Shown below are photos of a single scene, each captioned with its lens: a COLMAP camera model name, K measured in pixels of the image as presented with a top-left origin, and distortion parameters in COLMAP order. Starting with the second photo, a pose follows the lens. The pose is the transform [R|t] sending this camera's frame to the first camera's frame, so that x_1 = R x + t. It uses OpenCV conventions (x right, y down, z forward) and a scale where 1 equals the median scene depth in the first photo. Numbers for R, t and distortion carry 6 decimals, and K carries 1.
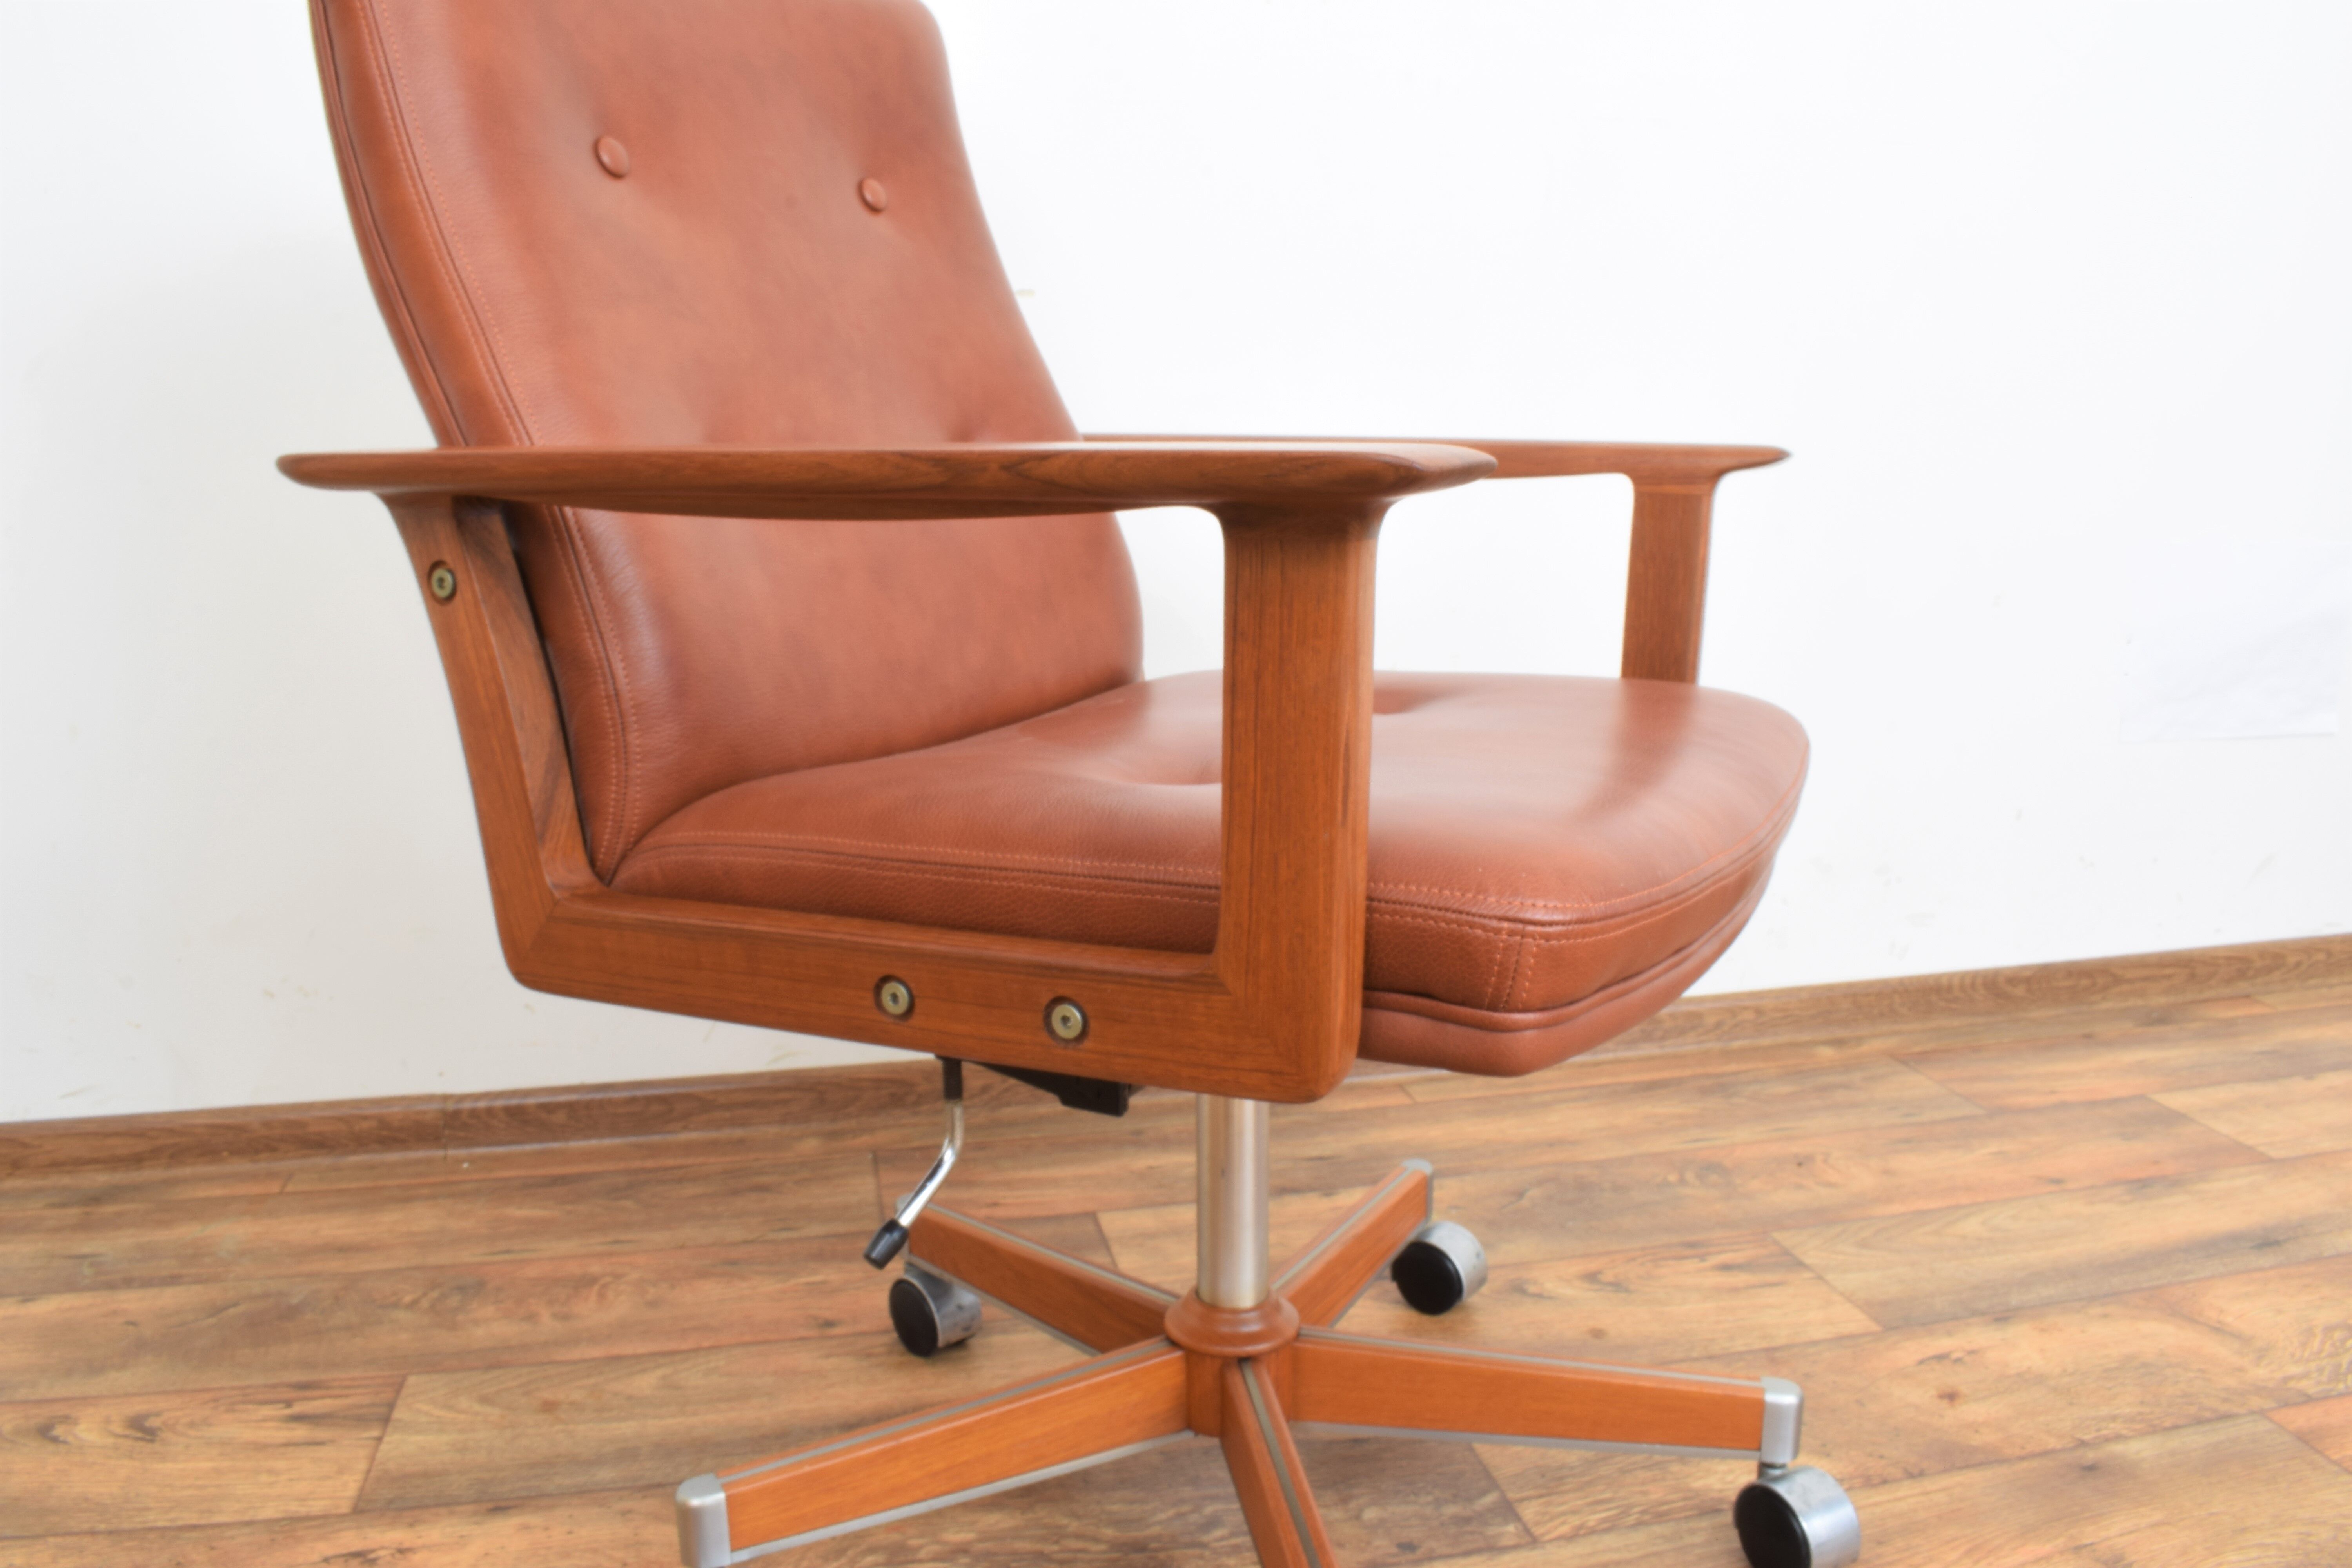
lens RADIAL K [[1785.6, 0, 1173.3], [0, 1785.6, 784.8], [0, 0, 1]] dist [-0.110375, 0.019329]
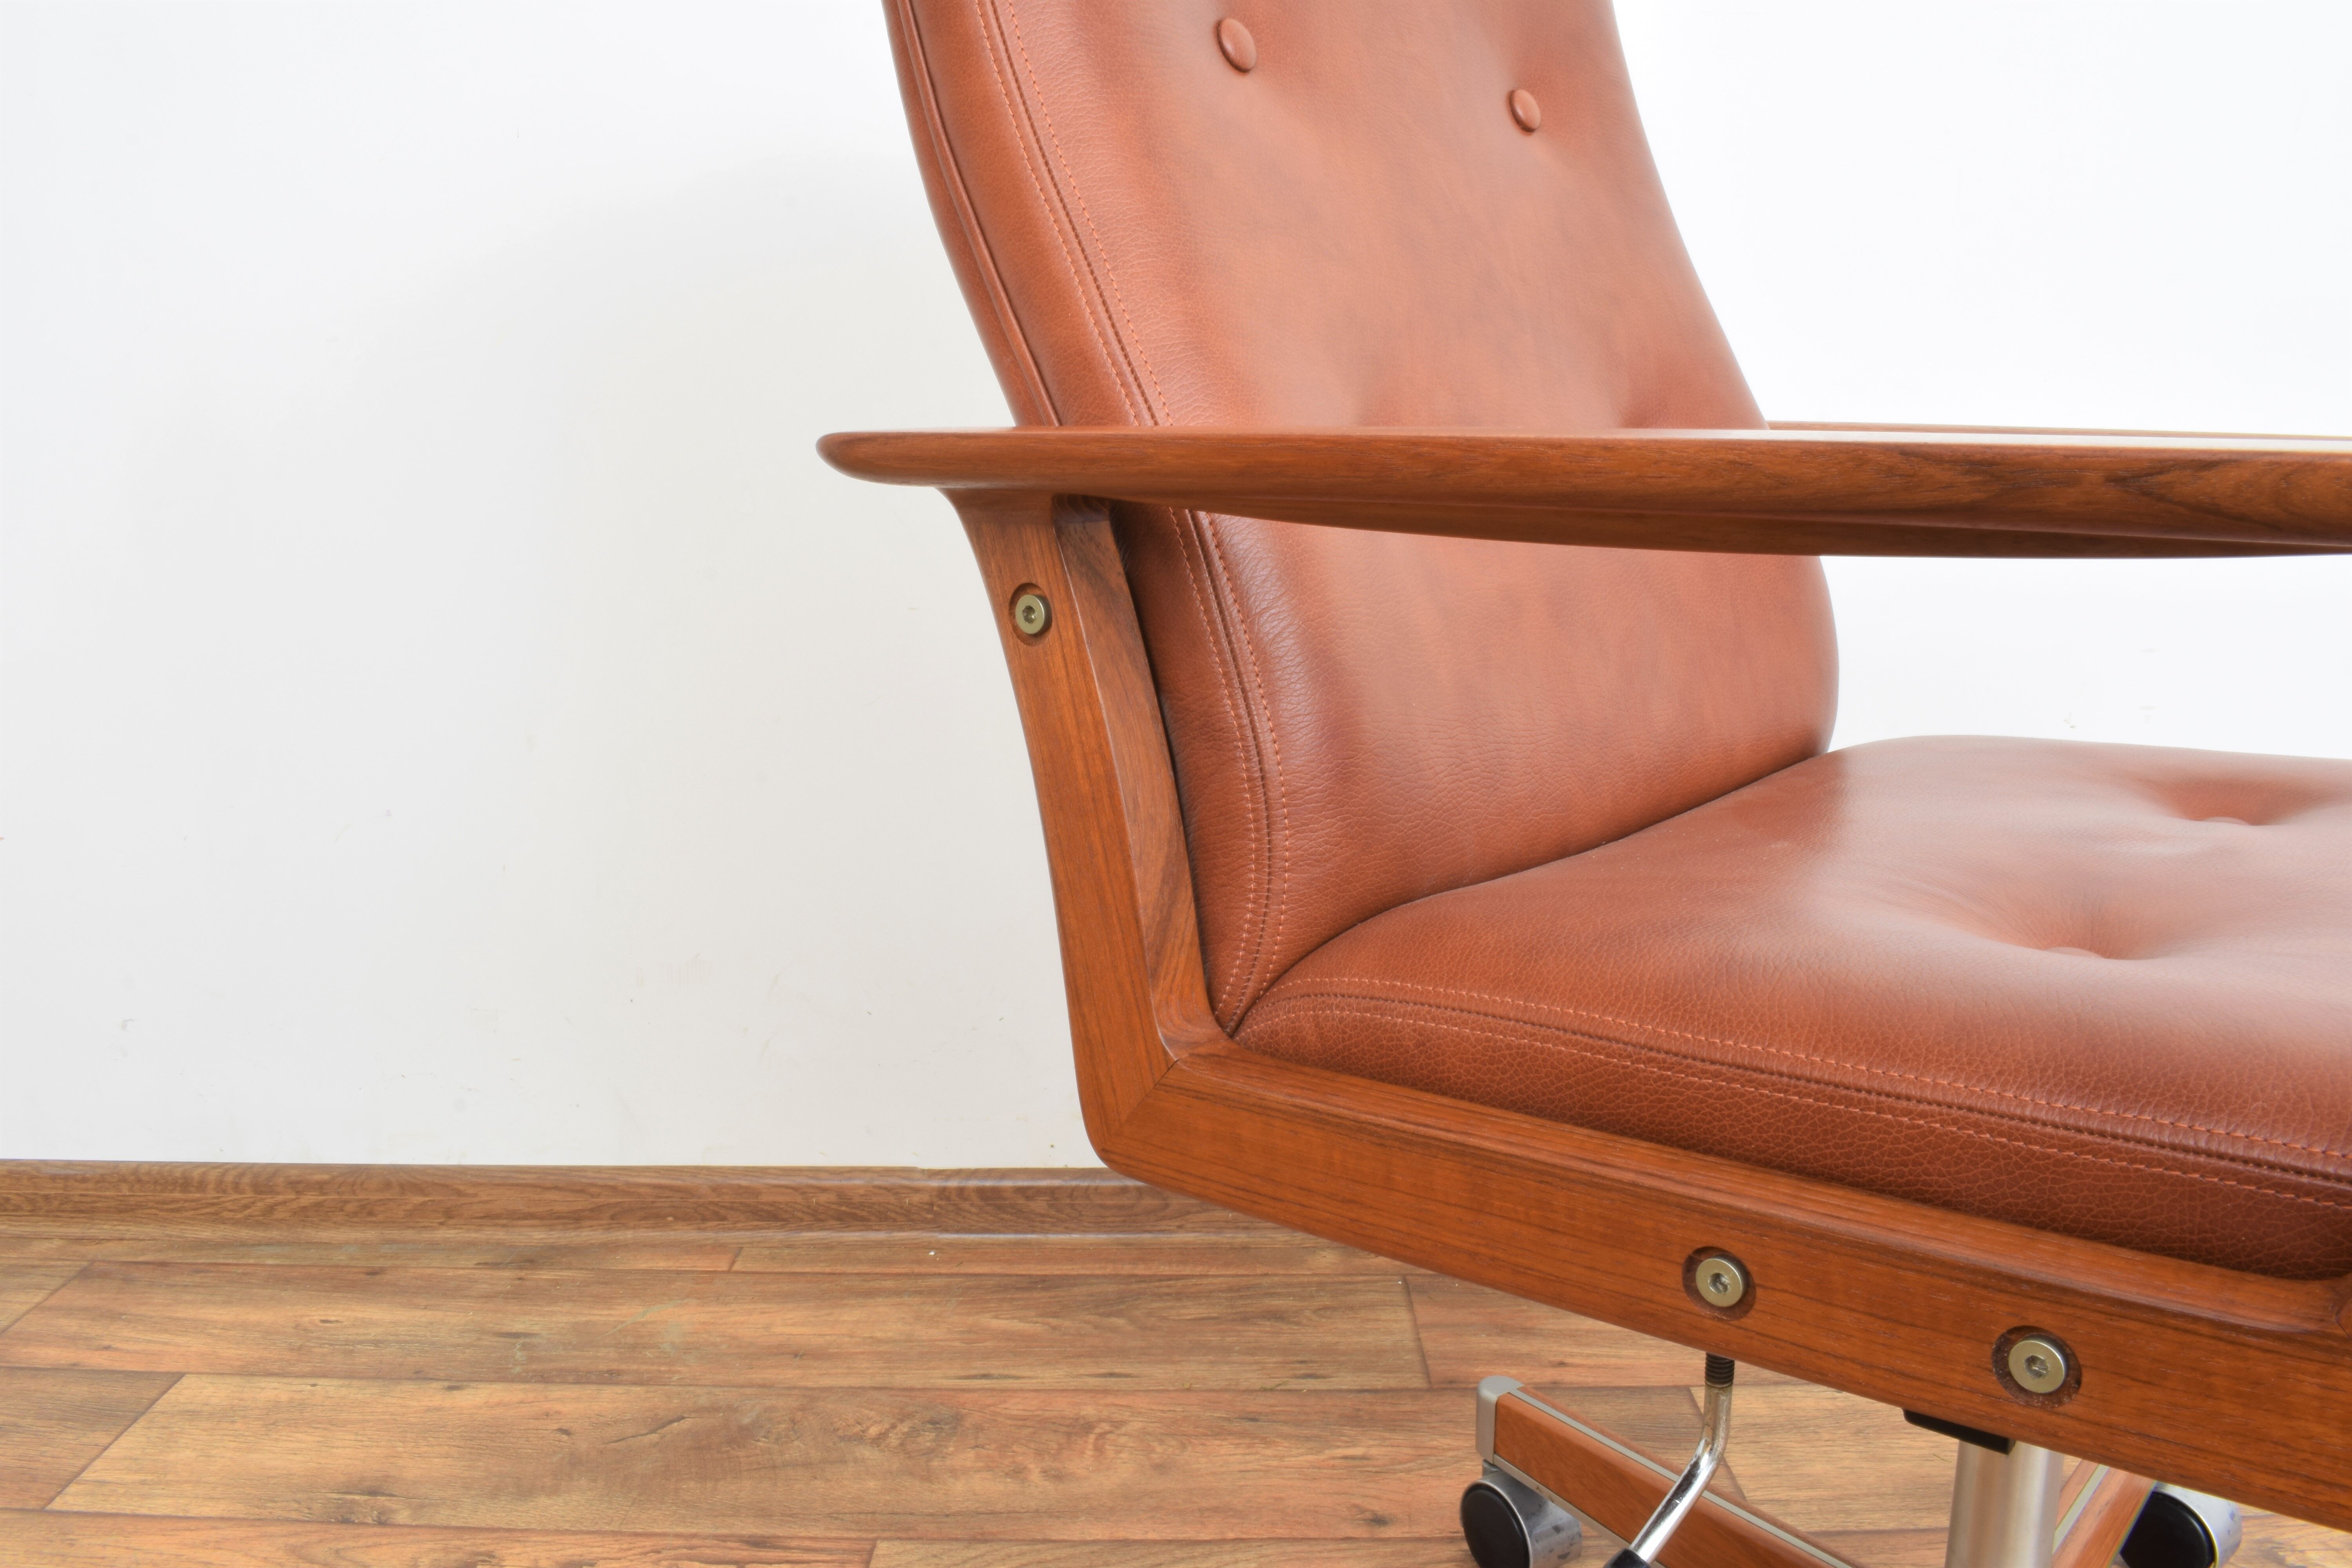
lens RADIAL K [[1825.3, 0, 1173.4], [0, 1825.3, 784.4], [0, 0, 1]] dist [-0.103803, 0.020446]
pose [[0.974643, 0.042161, -0.219757, -0.105624], [-0.041786, 0.999106, 0.006354, -0.028808], [0.219829, 0.002990, 0.975534, 0.152743]]
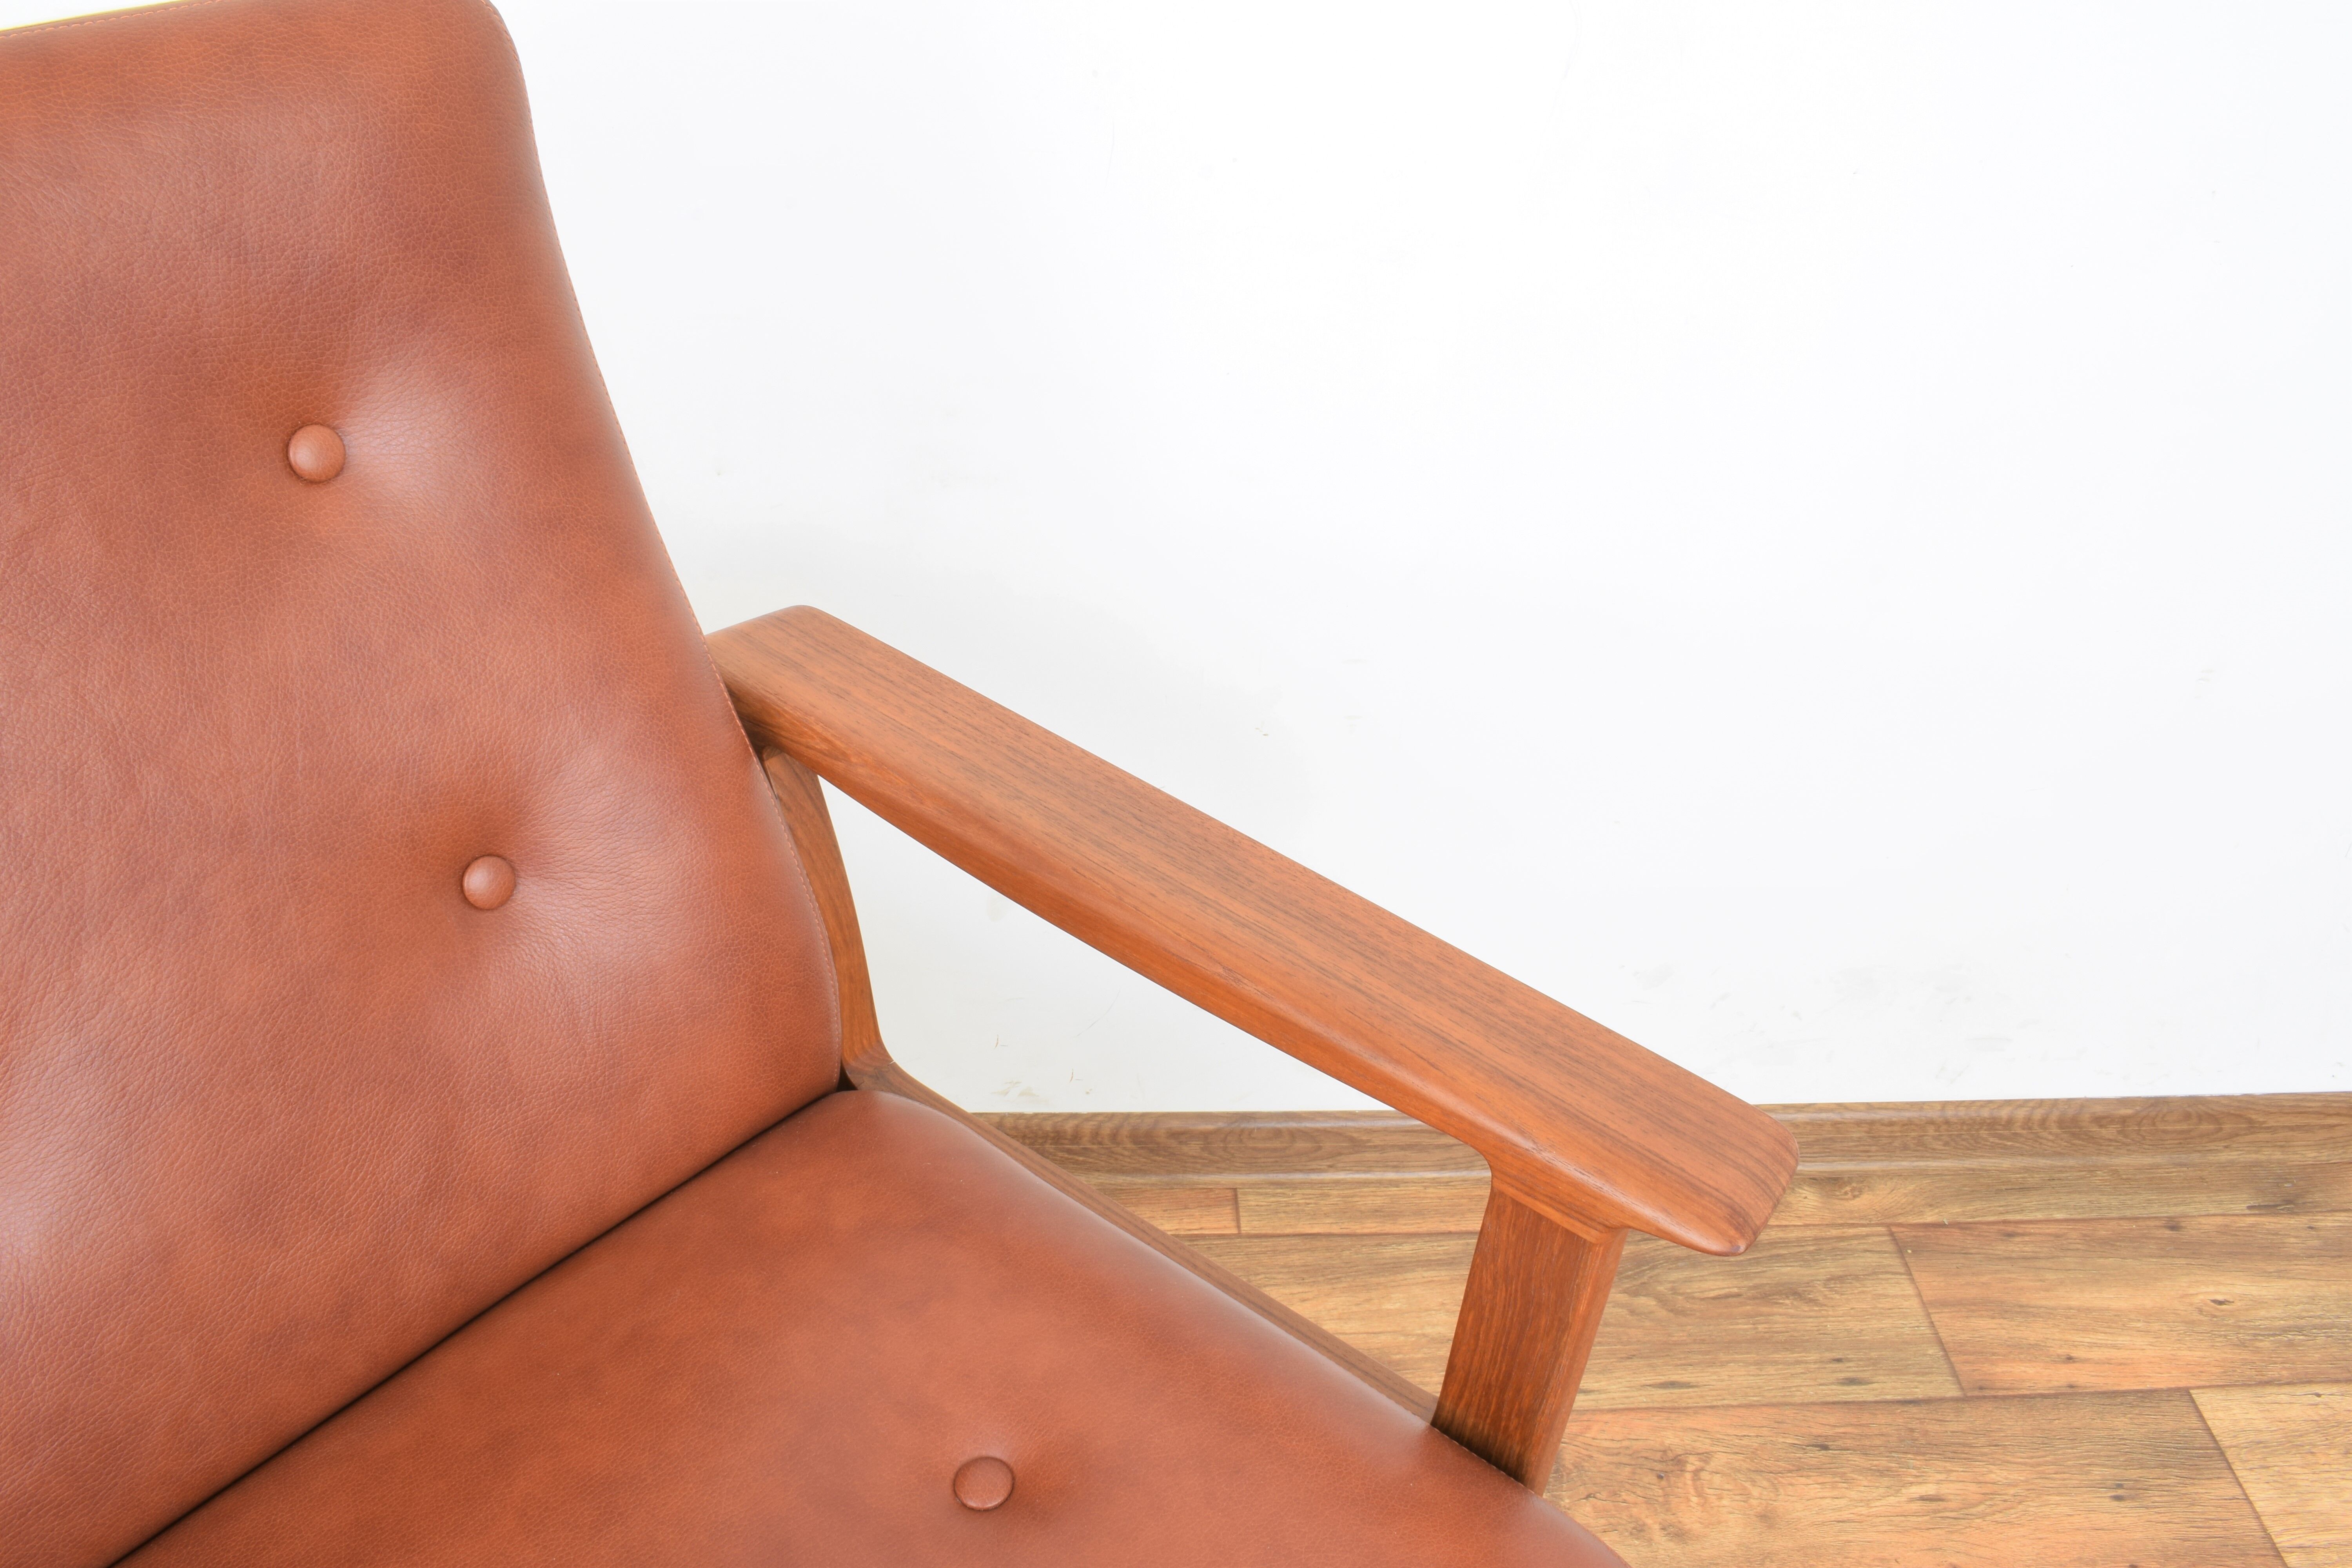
lens RADIAL K [[1930.5, 0, 1179.6], [0, 1930.5, 788.7], [0, 0, 1]] dist [-0.097786, 0.017679]
pose [[0.985564, 0.128133, -0.110656, 0.210698], [-0.076186, 0.919348, 0.385998, -0.393342], [0.151191, -0.371995, 0.915839, 0.324284]]
